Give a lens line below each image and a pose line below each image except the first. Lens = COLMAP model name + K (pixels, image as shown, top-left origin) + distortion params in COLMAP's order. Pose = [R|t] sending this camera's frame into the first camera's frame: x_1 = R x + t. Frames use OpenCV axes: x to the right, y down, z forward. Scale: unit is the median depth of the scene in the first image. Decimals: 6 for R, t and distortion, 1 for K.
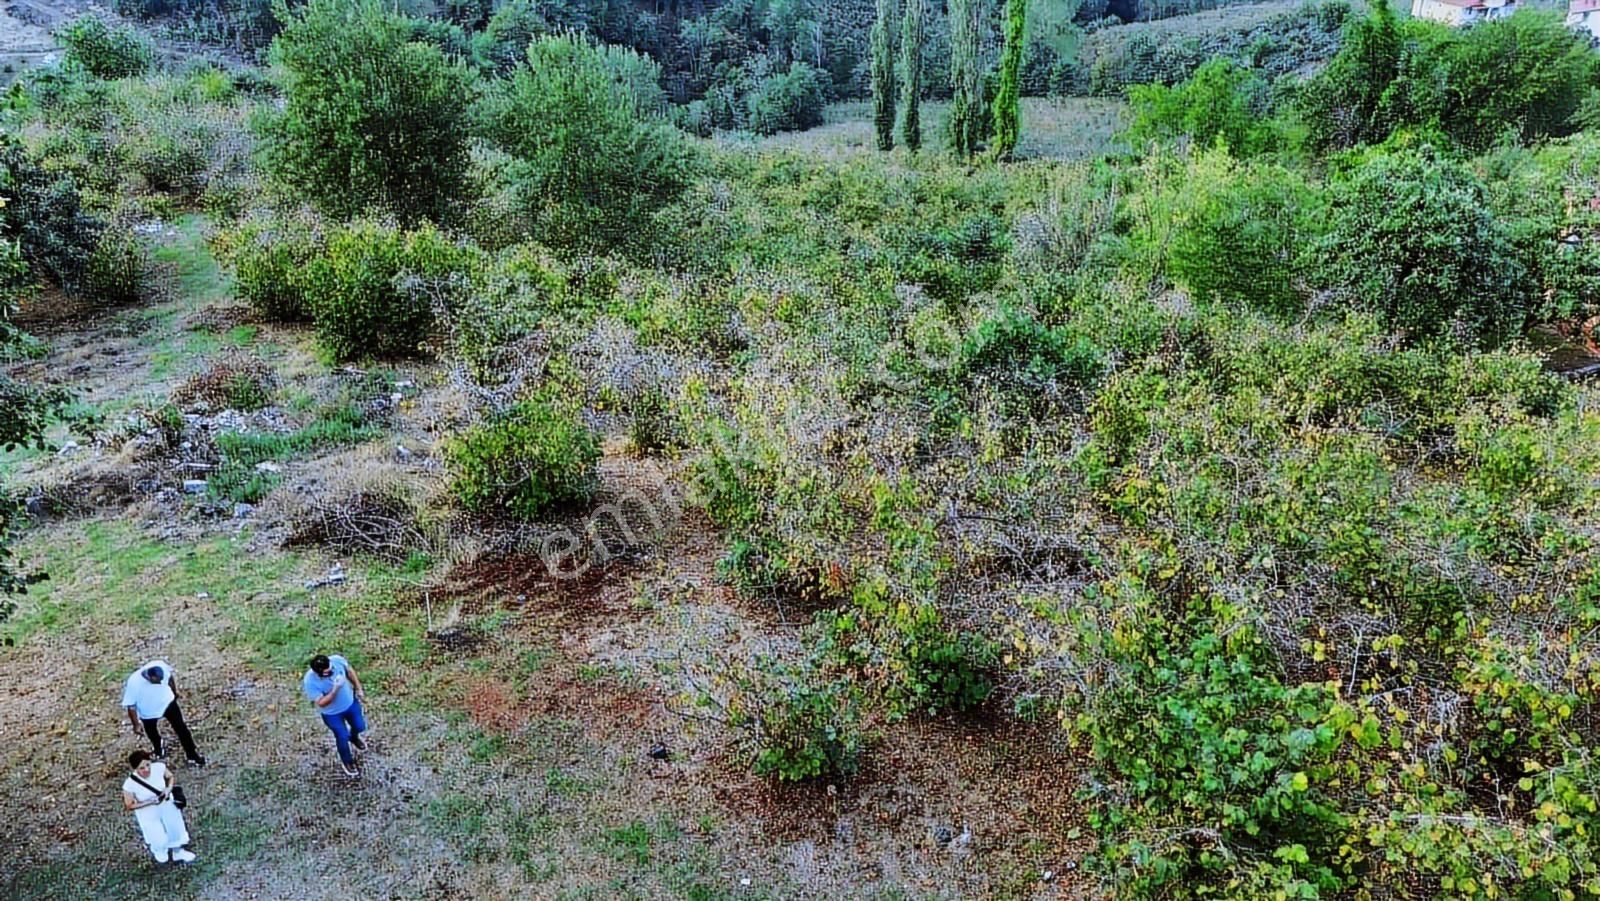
lens RADIAL K [[1127.4, 0, 794.3], [0, 1127.4, 462.3], [0, 0, 1]] dist [0.069943, -0.071384]
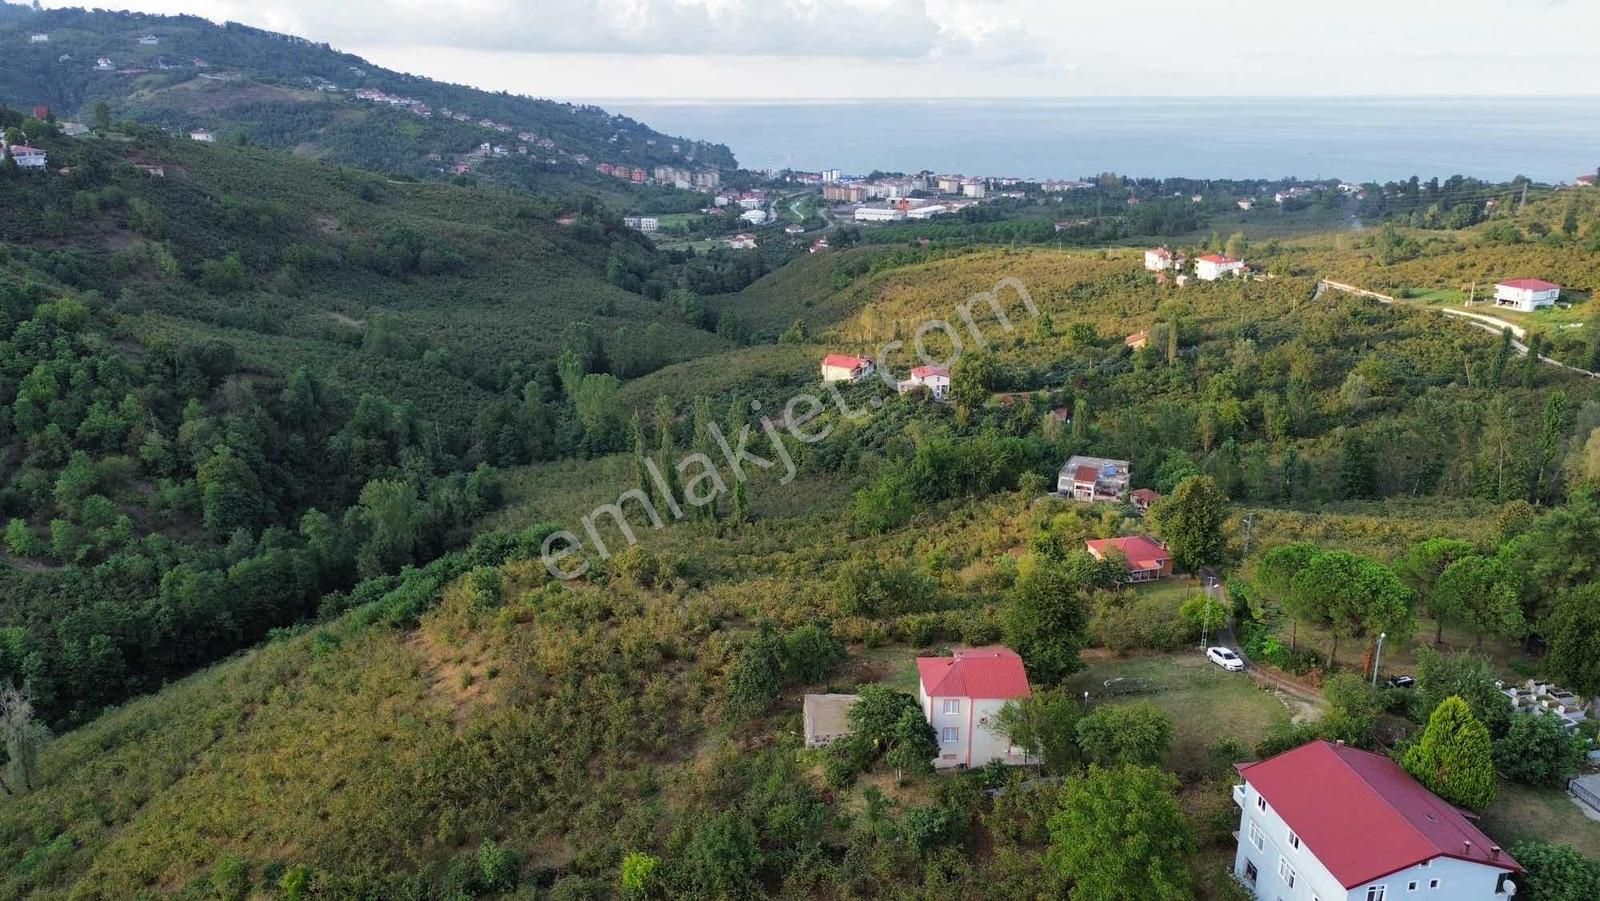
lens RADIAL K [[1131.6, 0, 796.8], [0, 1131.6, 454.3], [0, 0, 1]] dist [0.062442, -0.056349]
pose [[0.836020, -0.163813, 0.523676, -3.130384], [0.282472, 0.946701, -0.154810, -0.271632], [-0.470405, 0.277348, 0.837733, -2.786482]]
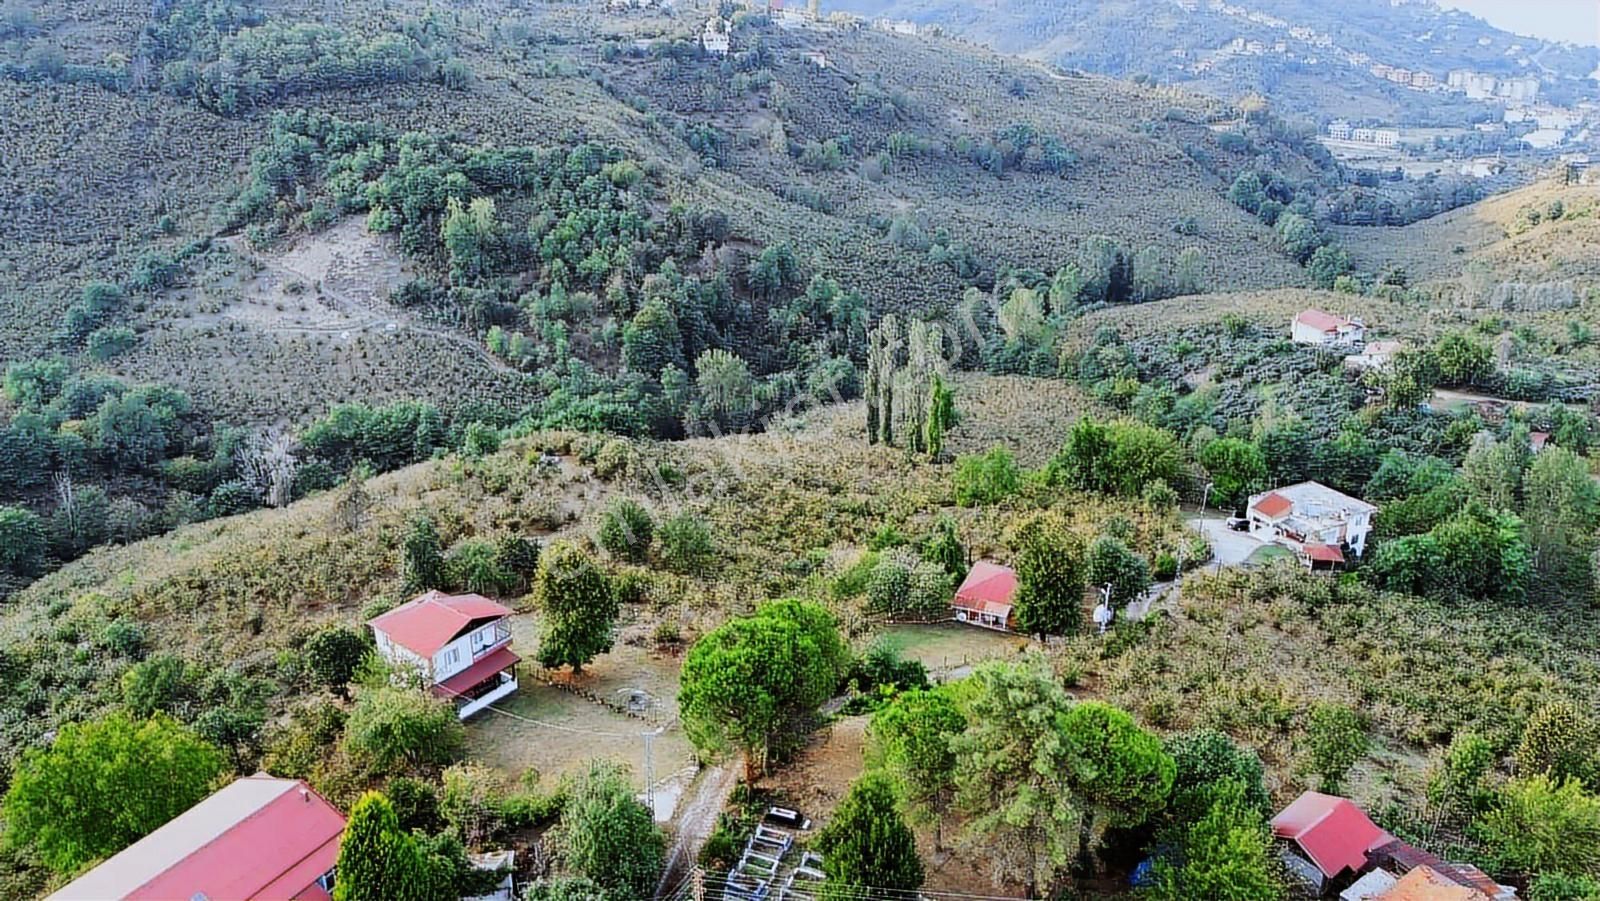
lens RADIAL K [[1131.6, 0, 796.8], [0, 1131.6, 454.3], [0, 0, 1]] dist [0.062442, -0.056349]
pose [[0.995401, 0.039339, -0.087344, 0.589410], [-0.052243, 0.987191, -0.150750, -0.036296], [0.080295, 0.154619, 0.984706, -3.173299]]
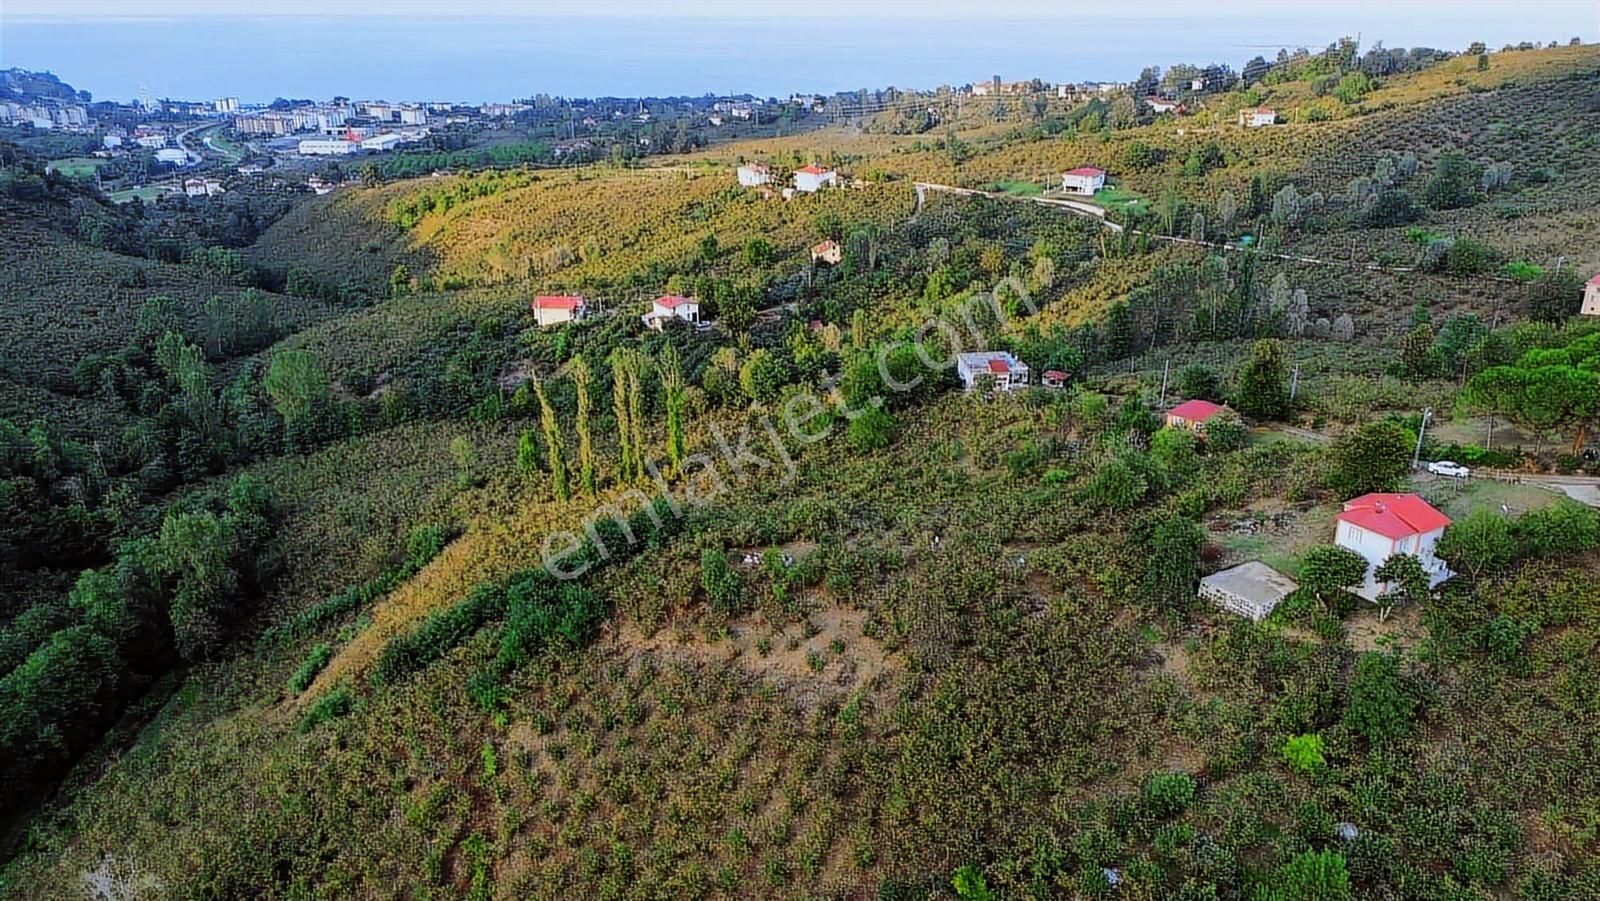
lens RADIAL K [[1133.7, 0, 796.9], [0, 1133.7, 453.8], [0, 0, 1]] dist [0.061200, -0.059662]
pose [[0.447583, -0.322716, 0.833981, -5.435763], [0.464599, 0.880783, 0.091485, -1.683342], [-0.764079, 0.346520, 0.544157, -0.457843]]
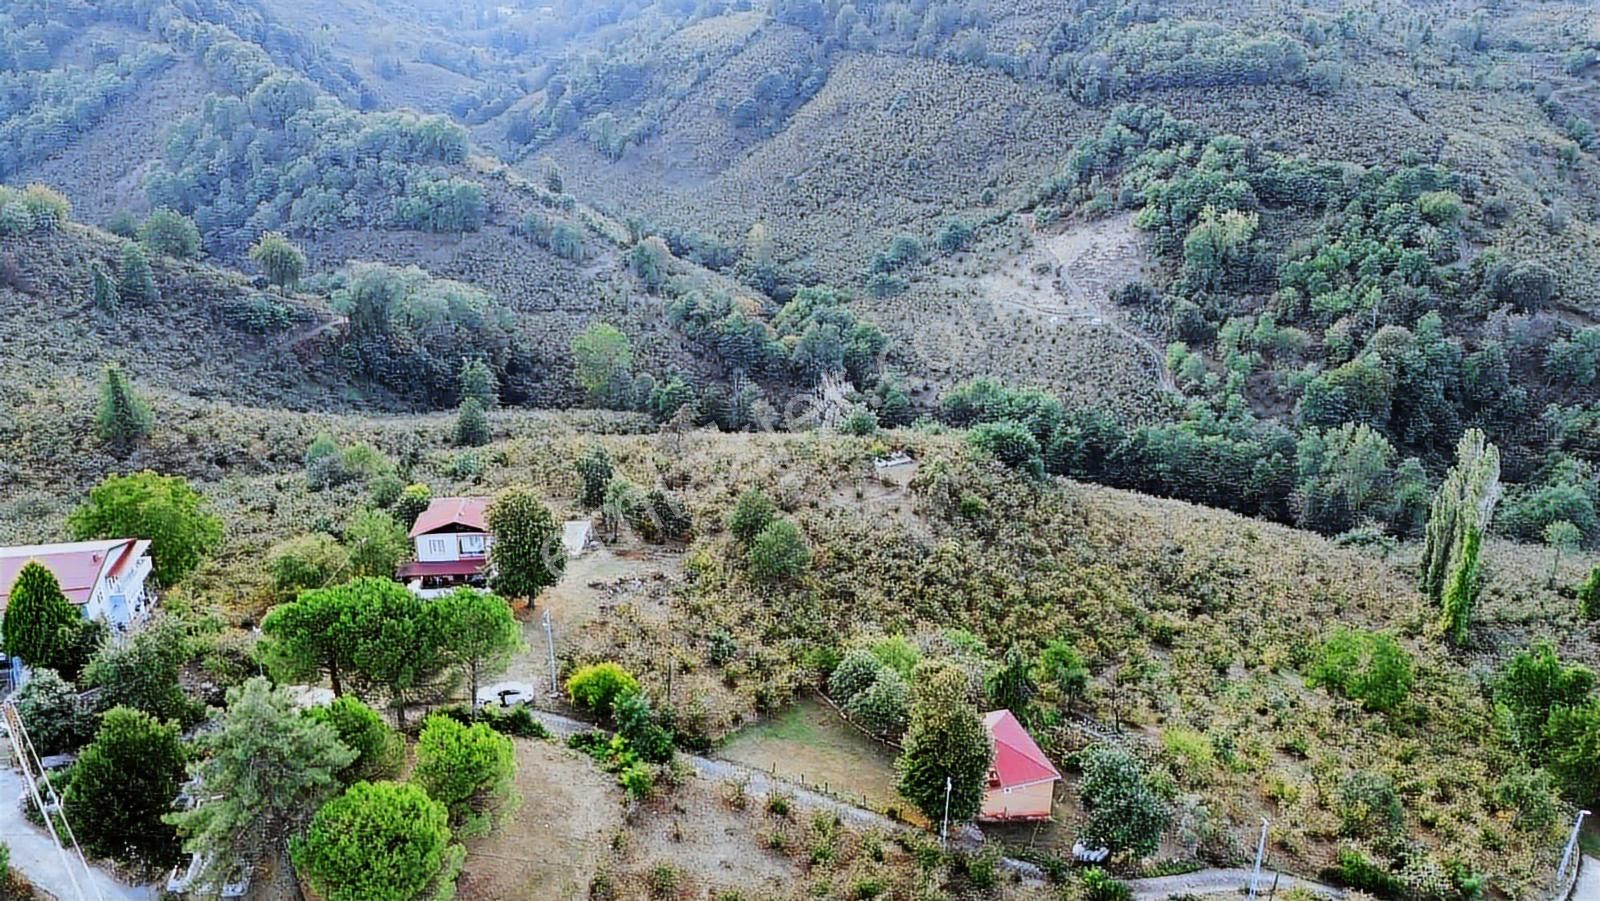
lens RADIAL K [[1131.6, 0, 796.8], [0, 1131.6, 454.3], [0, 0, 1]] dist [0.062442, -0.056349]
pose [[0.579478, 0.320636, -0.749265, 2.961187], [-0.429794, 0.901351, 0.053318, -0.953595], [0.692446, 0.291133, 0.660121, -1.688246]]
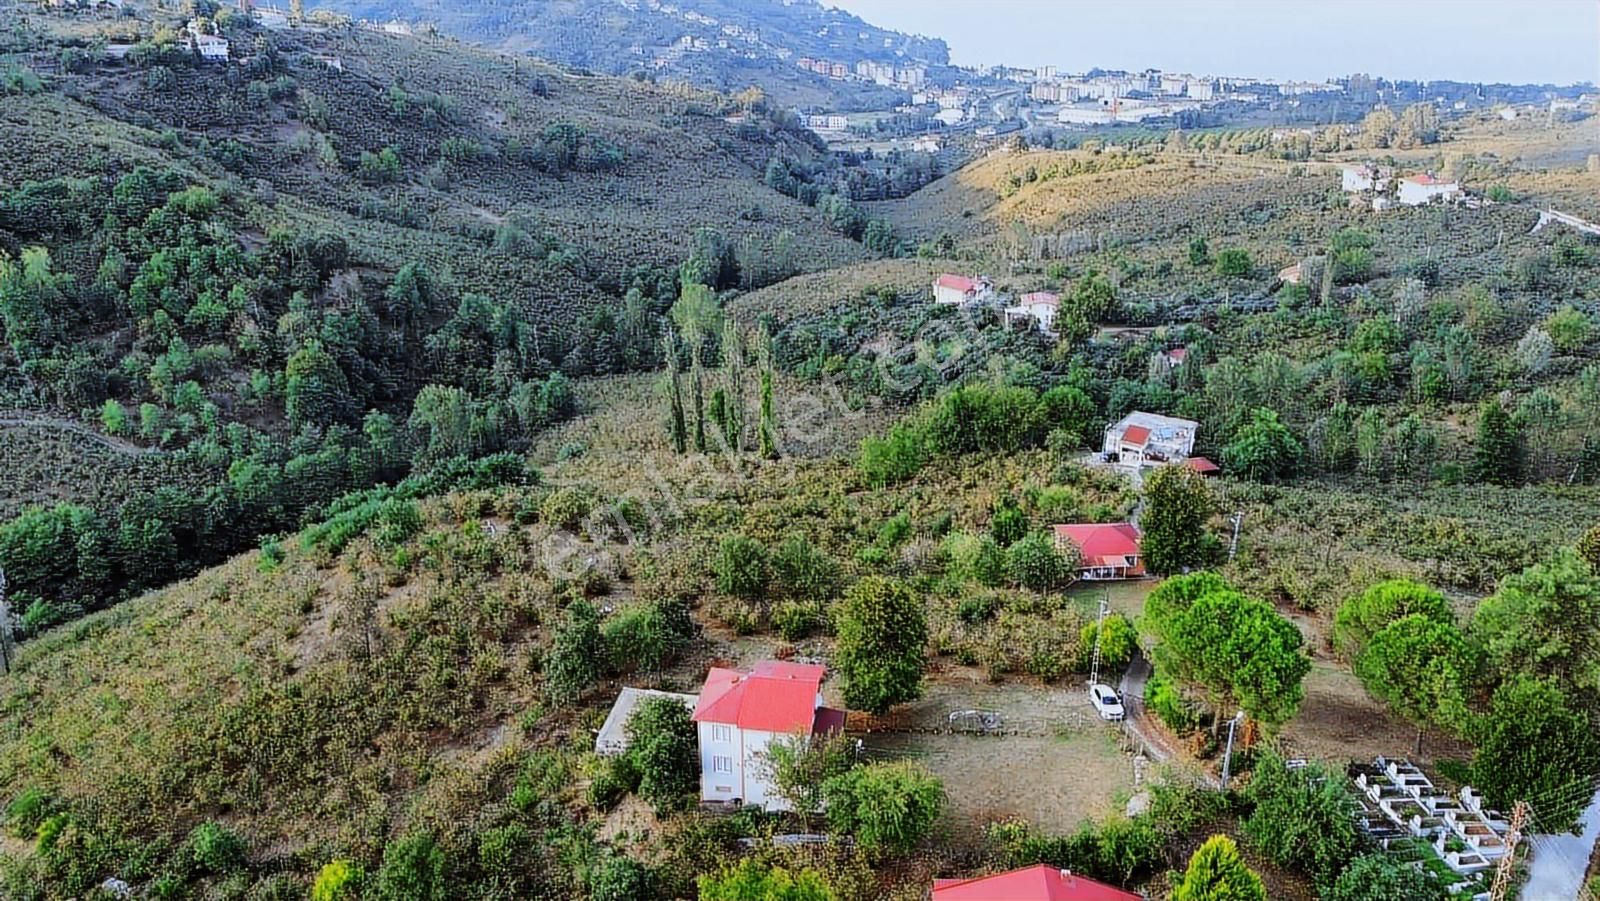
lens RADIAL K [[1131.6, 0, 796.8], [0, 1131.6, 454.3], [0, 0, 1]] dist [0.062442, -0.056349]
pose [[0.925635, -0.141323, 0.351037, -1.724725], [0.193154, 0.974151, -0.117138, -0.268890], [-0.325409, 0.176231, 0.929006, -2.813726]]
